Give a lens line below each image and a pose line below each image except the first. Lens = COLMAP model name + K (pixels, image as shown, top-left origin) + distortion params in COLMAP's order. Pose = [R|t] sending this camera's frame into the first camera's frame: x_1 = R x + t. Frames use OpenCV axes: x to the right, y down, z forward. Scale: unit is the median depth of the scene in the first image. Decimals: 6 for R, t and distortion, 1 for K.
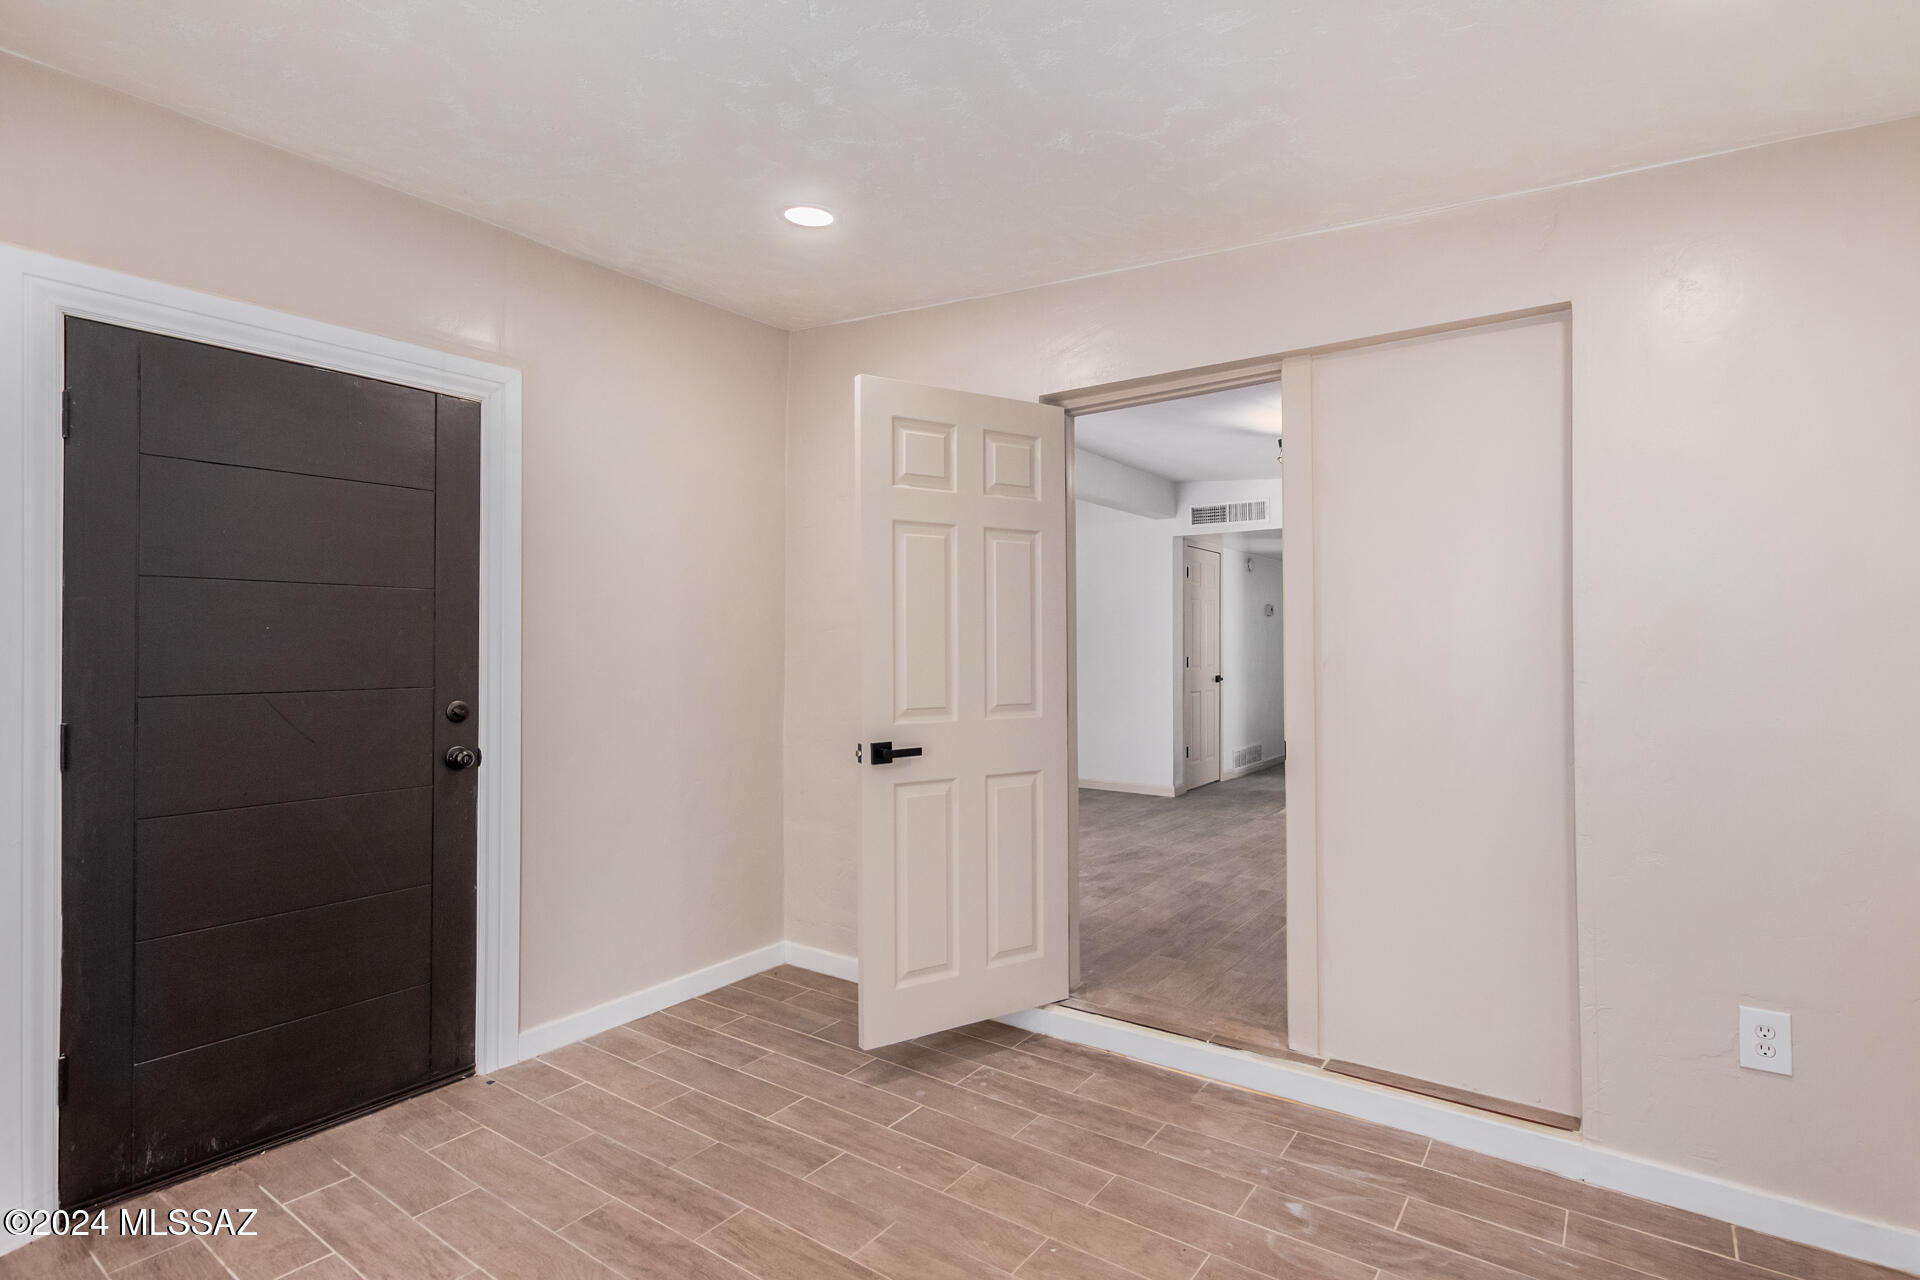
lens RADIAL K [[921.7, 0, 966.8], [0, 921.7, 653.5], [0, 0, 1]] dist [0.013626, -0.007466]
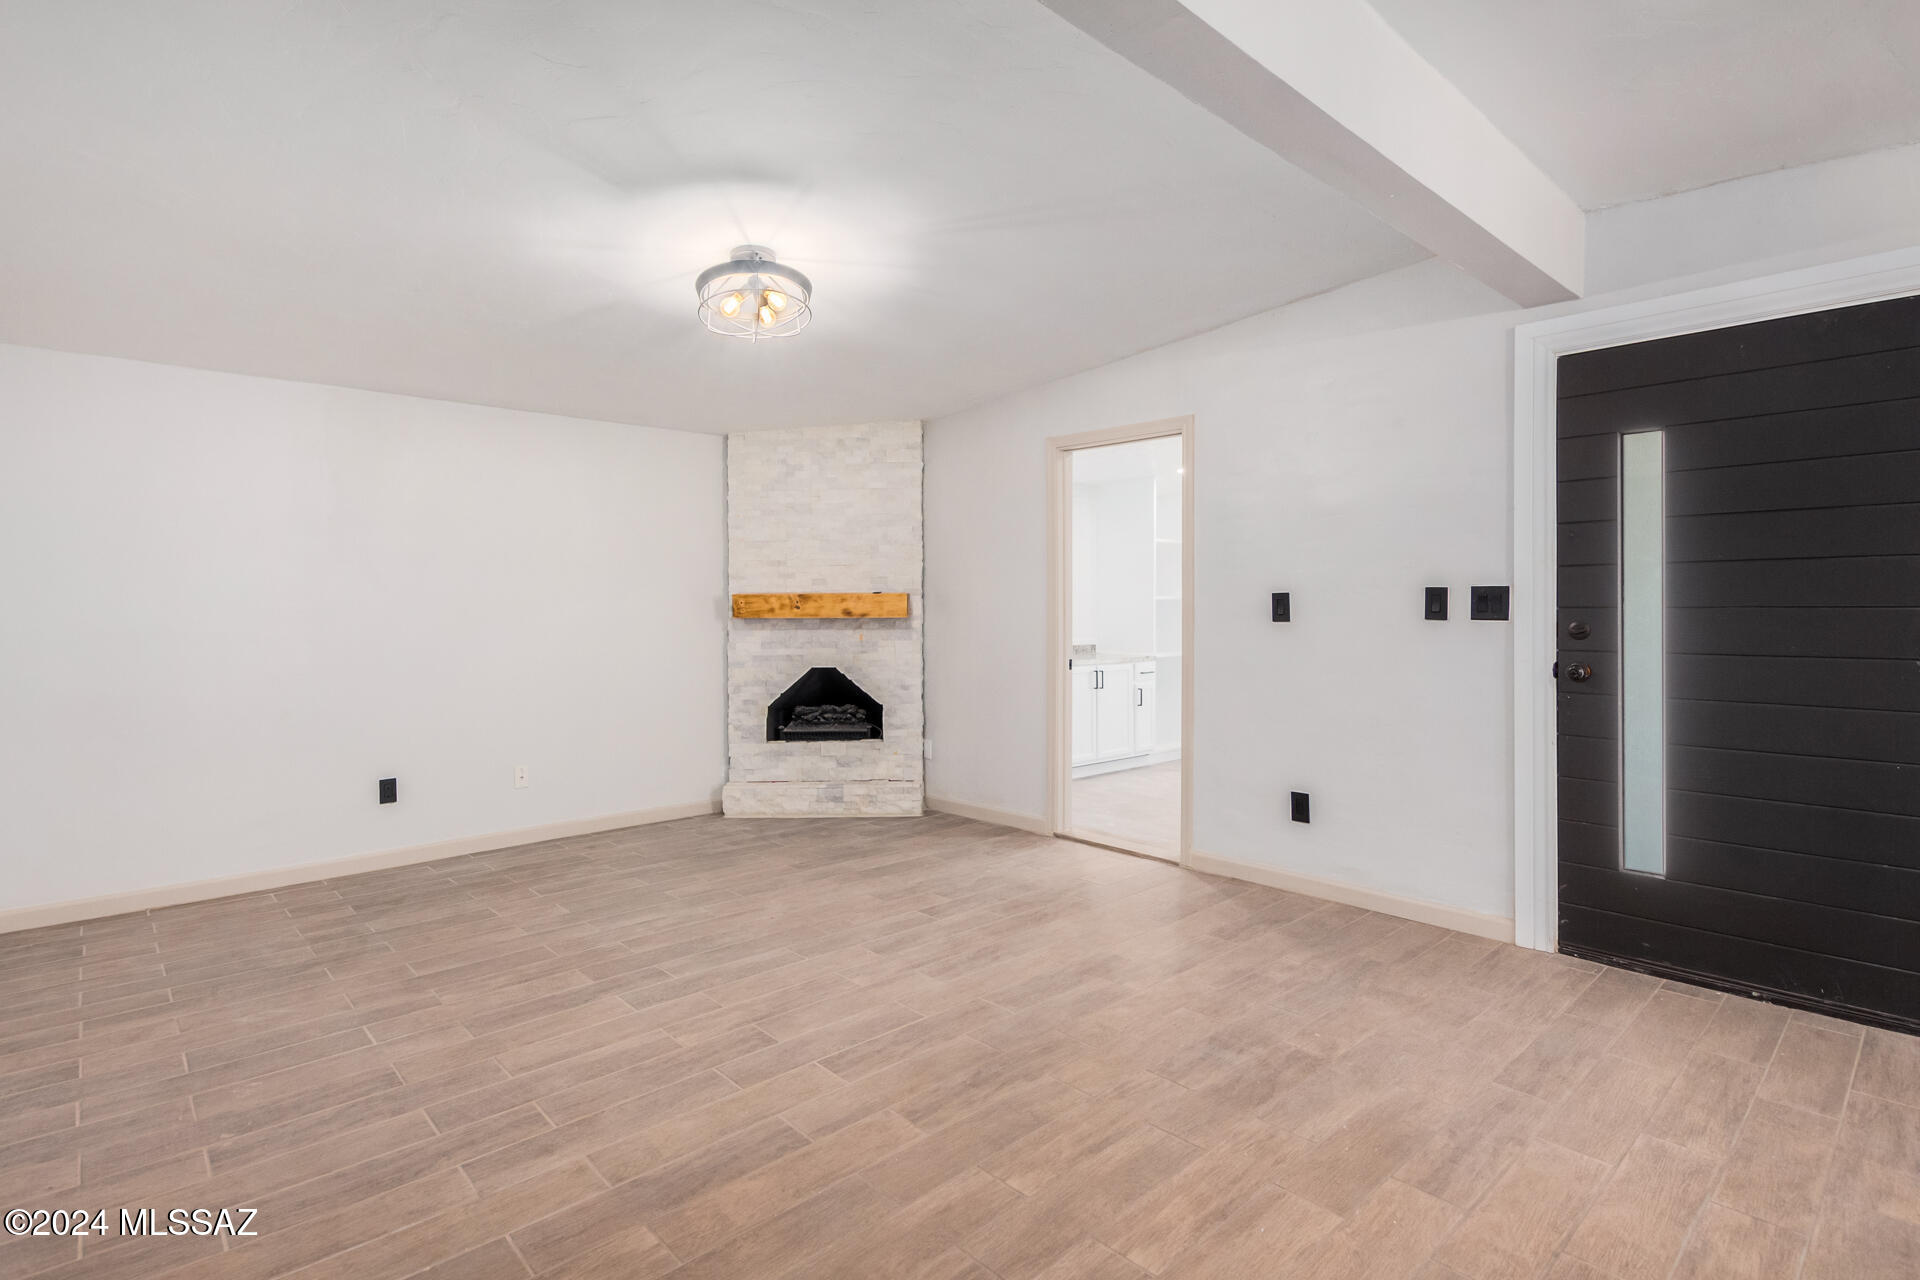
lens RADIAL K [[930.2, 0, 933.4], [0, 930.2, 588.1], [0, 0, 1]] dist [-0.000418, -0.000041]
pose [[-0.976129, 0.009614, 0.216977, 0.143818], [0.006763, 0.999881, -0.013876, -0.009806], [-0.217085, -0.012077, -0.976078, 1.931890]]
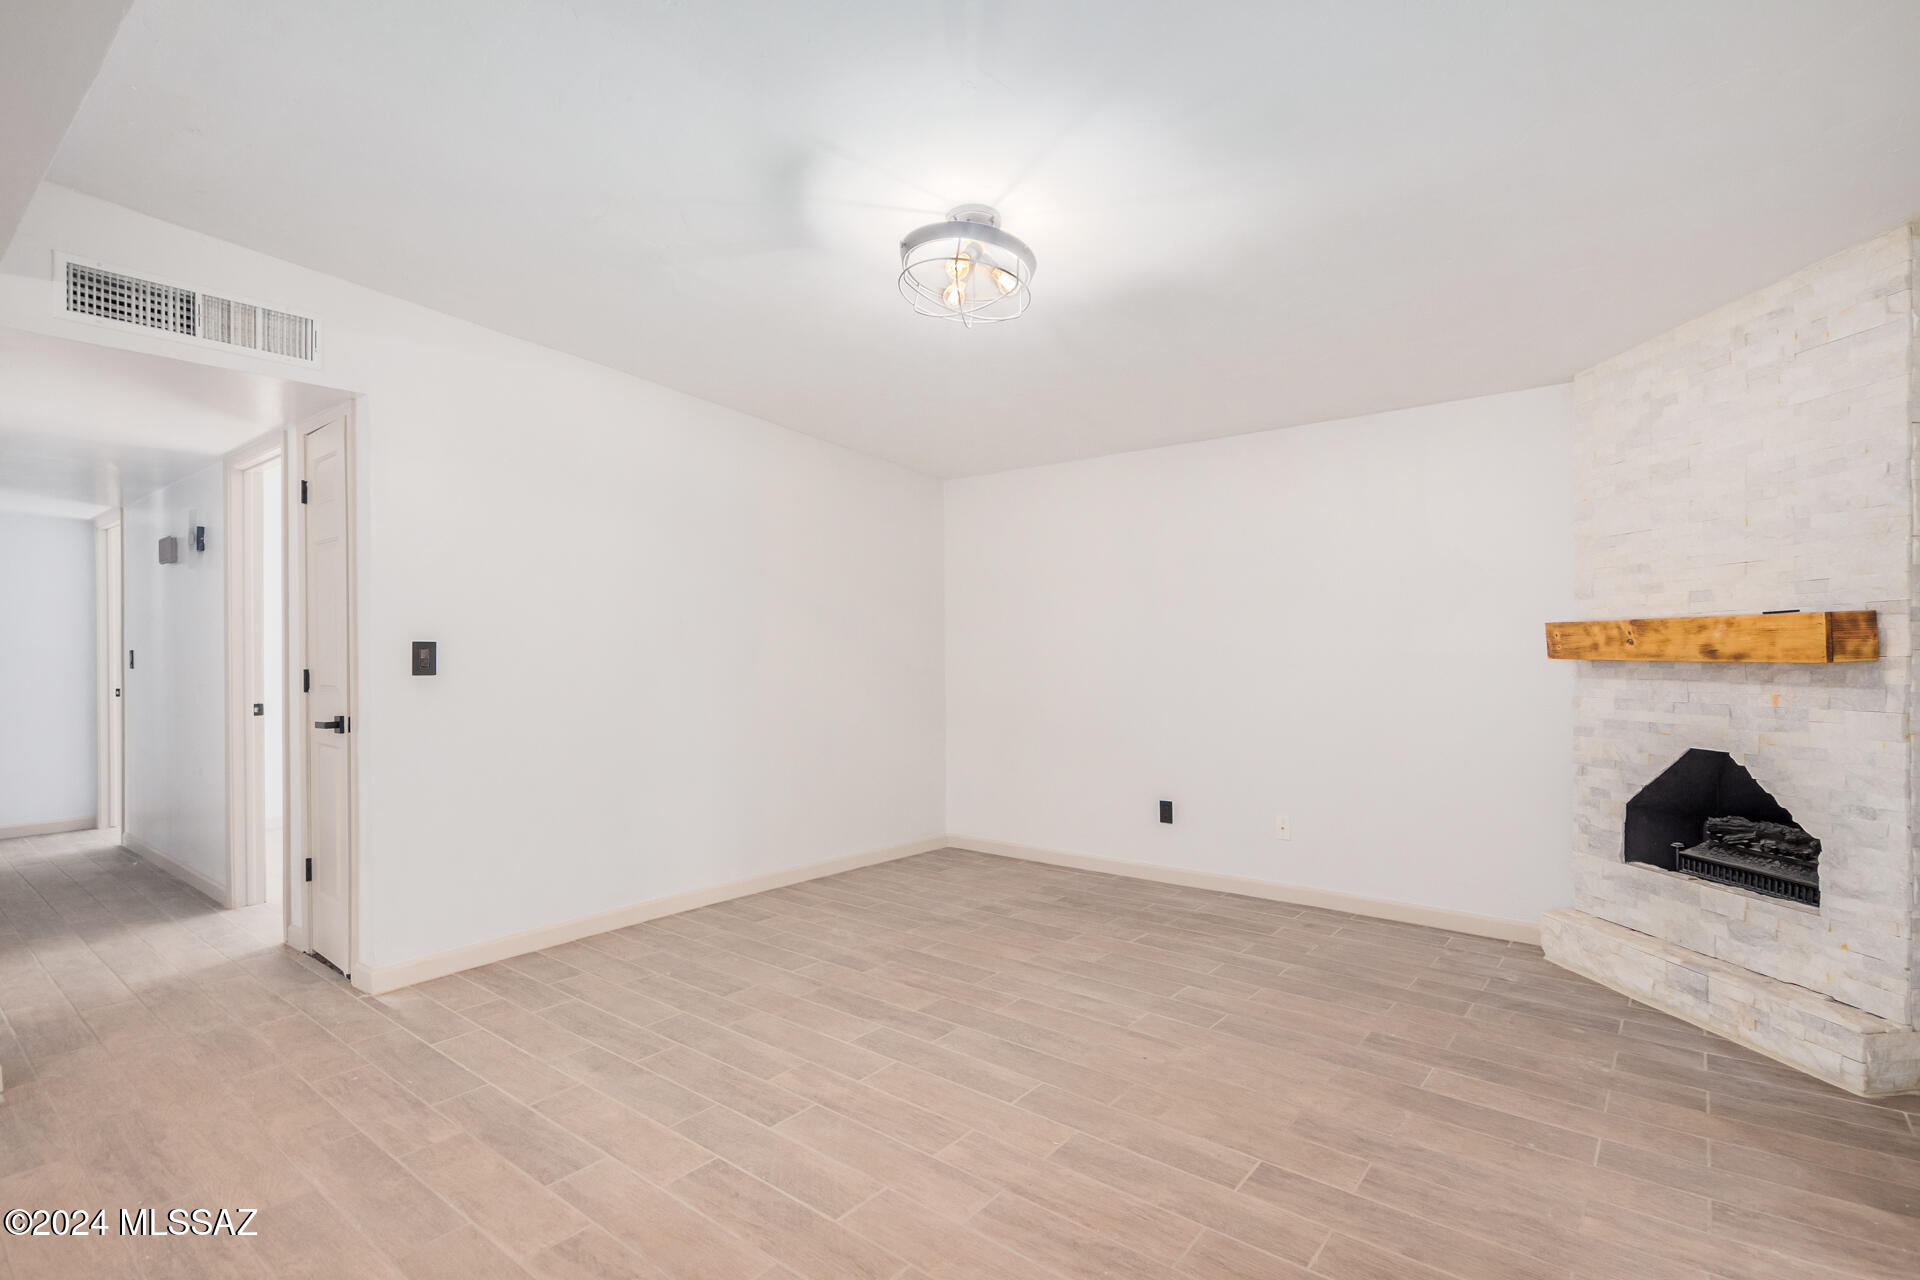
lens RADIAL K [[906.0, 0, 981.7], [0, 906.0, 642.3], [0, 0, 1]] dist [0.002998, 0.000008]
pose [[0.035967, 0.007714, 0.999323, -0.168969], [0.010520, 0.999912, -0.008098, -0.001301], [-0.999298, 0.010804, 0.035883, 1.173296]]
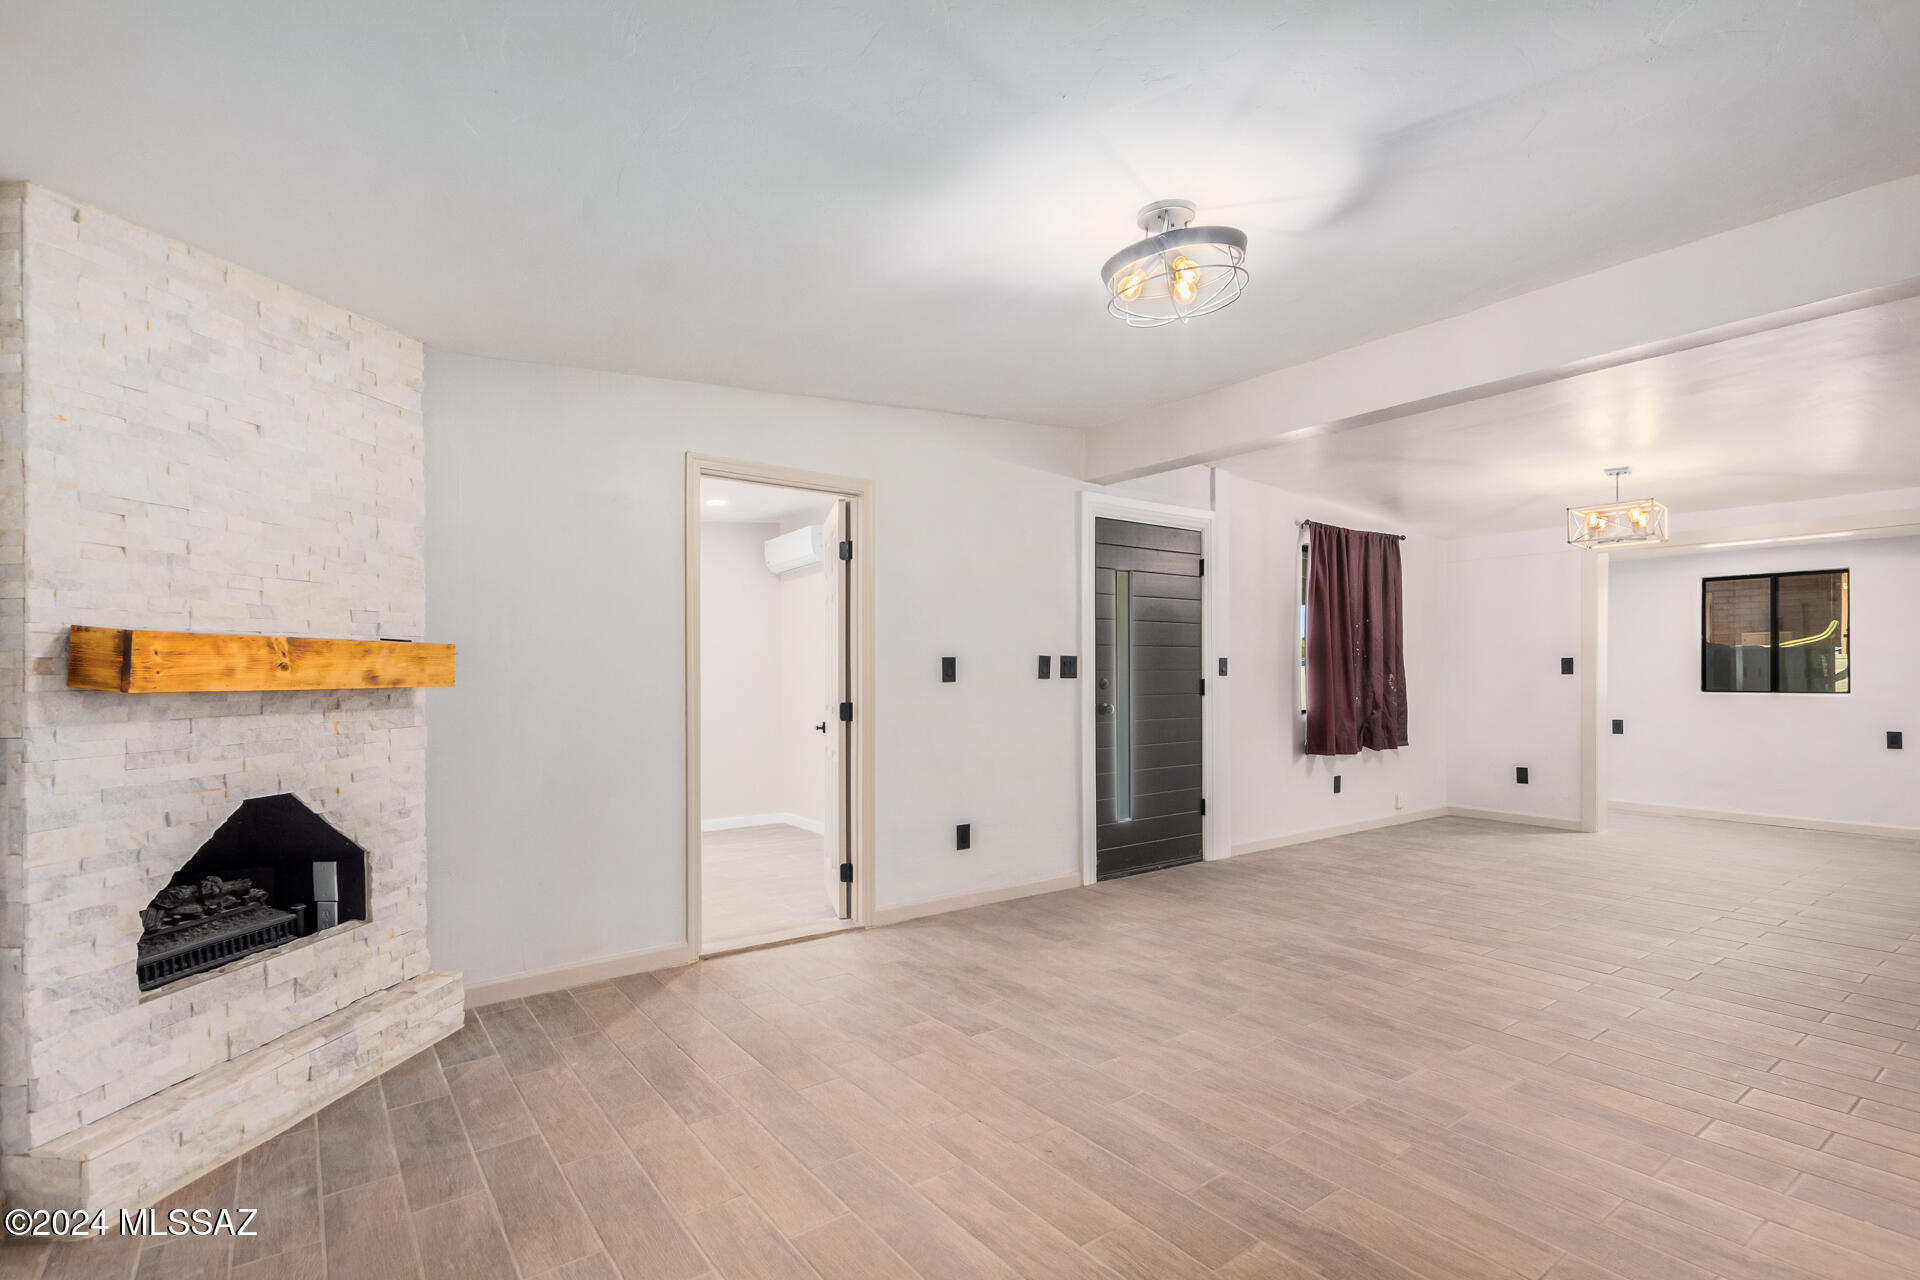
lens RADIAL K [[921.7, 0, 966.8], [0, 921.7, 653.5], [0, 0, 1]] dist [0.013626, -0.007466]
pose [[-0.308598, -0.018441, -0.951014, 1.081125], [-0.001235, 0.999819, -0.018987, 0.000762], [0.951192, -0.004685, -0.308565, 1.262458]]
